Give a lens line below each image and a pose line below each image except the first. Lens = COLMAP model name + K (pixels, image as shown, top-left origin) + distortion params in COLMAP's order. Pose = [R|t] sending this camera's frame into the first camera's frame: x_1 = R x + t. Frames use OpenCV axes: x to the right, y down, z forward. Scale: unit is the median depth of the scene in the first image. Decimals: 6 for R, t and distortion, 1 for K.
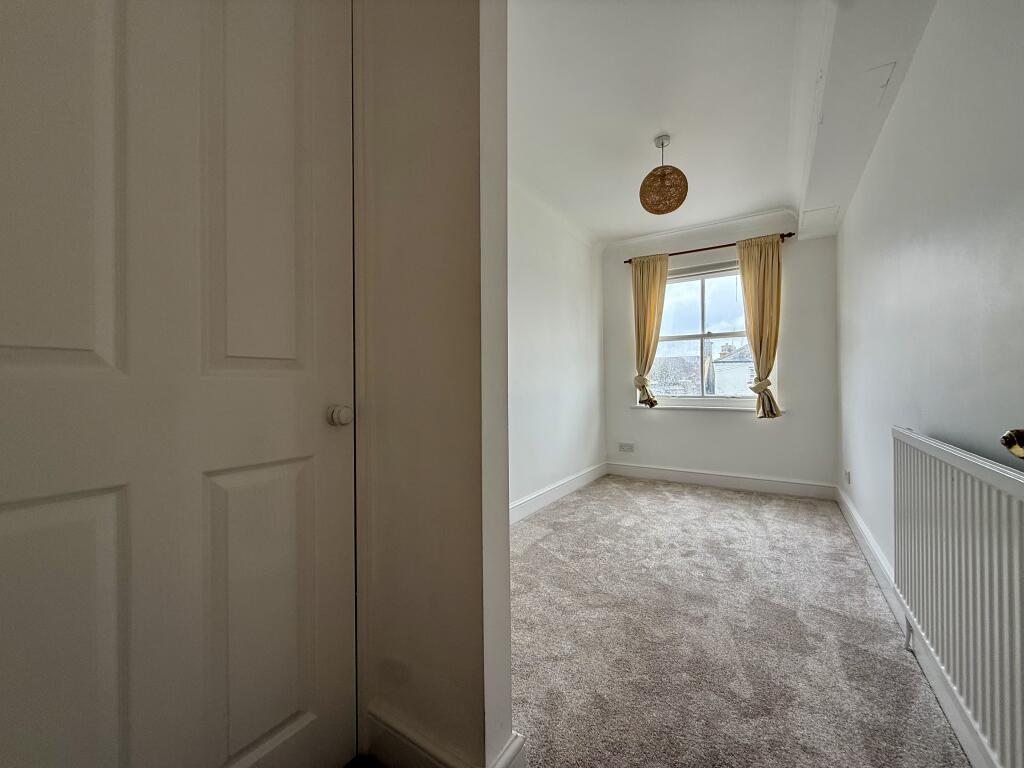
lens RADIAL K [[409.5, 0, 507.4], [0, 409.5, 382.4], [0, 0, 1]] dist [-0.000262, 0.000126]
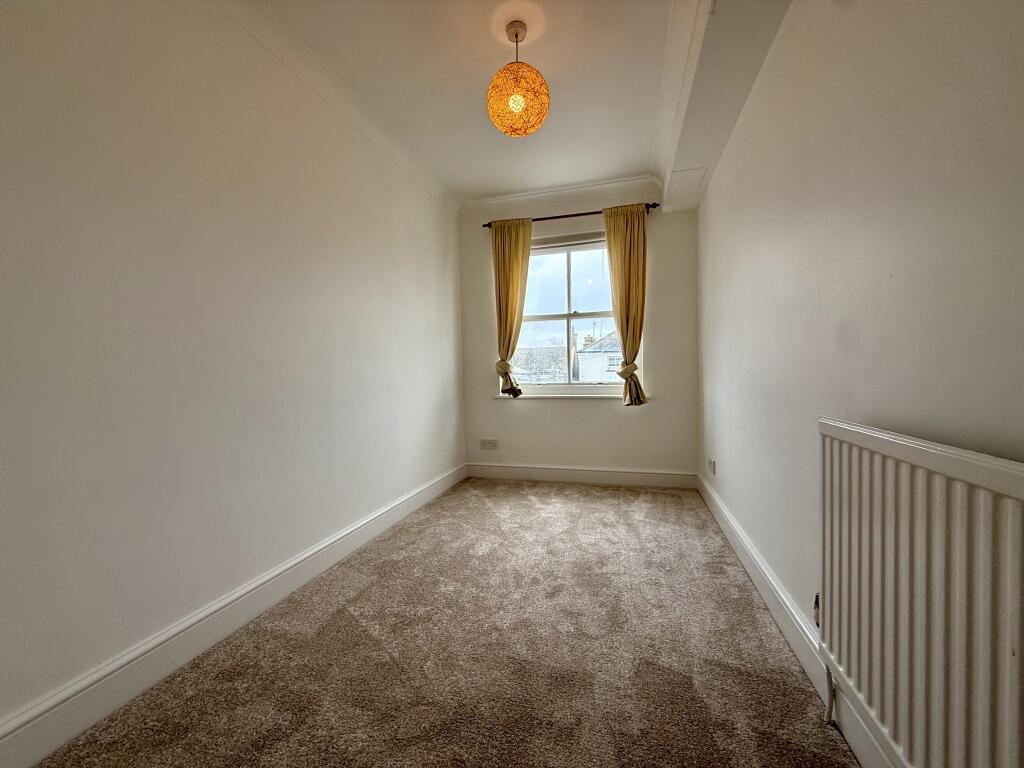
lens RADIAL K [[409.5, 0, 507.4], [0, 409.5, 382.4], [0, 0, 1]] dist [-0.000262, 0.000126]
pose [[0.956328, -0.019254, 0.291661, 0.104570], [0.012503, 0.999609, 0.024993, 0.009500], [-0.292029, -0.020255, 0.956195, 0.223101]]
